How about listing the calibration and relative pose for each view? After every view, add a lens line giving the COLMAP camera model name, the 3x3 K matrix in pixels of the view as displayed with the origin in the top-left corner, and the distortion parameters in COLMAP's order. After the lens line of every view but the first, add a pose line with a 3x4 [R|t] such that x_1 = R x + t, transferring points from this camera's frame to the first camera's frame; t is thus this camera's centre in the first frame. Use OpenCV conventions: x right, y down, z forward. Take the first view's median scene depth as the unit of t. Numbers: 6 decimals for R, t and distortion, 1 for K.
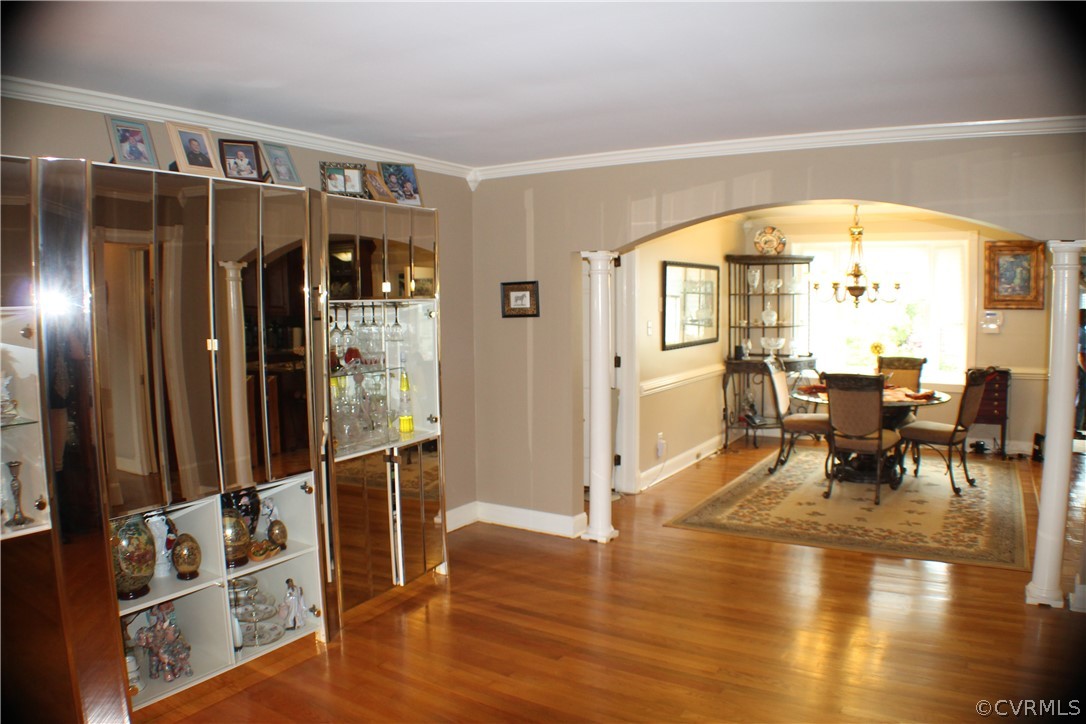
lens RADIAL K [[757.4, 0, 543.0], [0, 757.4, 362.0], [0, 0, 1]] dist [-0.234055, 0.100103]
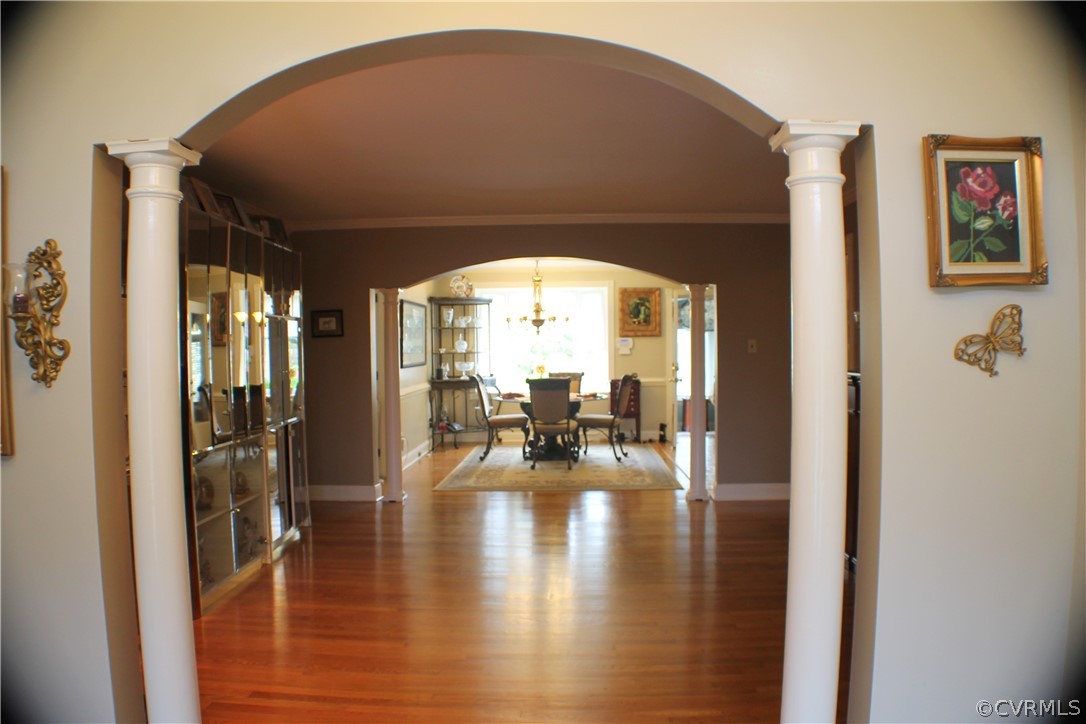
lens RADIAL K [[757.4, 0, 543.0], [0, 757.4, 362.0], [0, 0, 1]] dist [-0.234055, 0.100103]
pose [[0.863769, -0.008635, 0.503814, -0.264151], [0.042804, 0.997497, -0.056289, 0.053622], [-0.502067, 0.070186, 0.861976, -0.220537]]
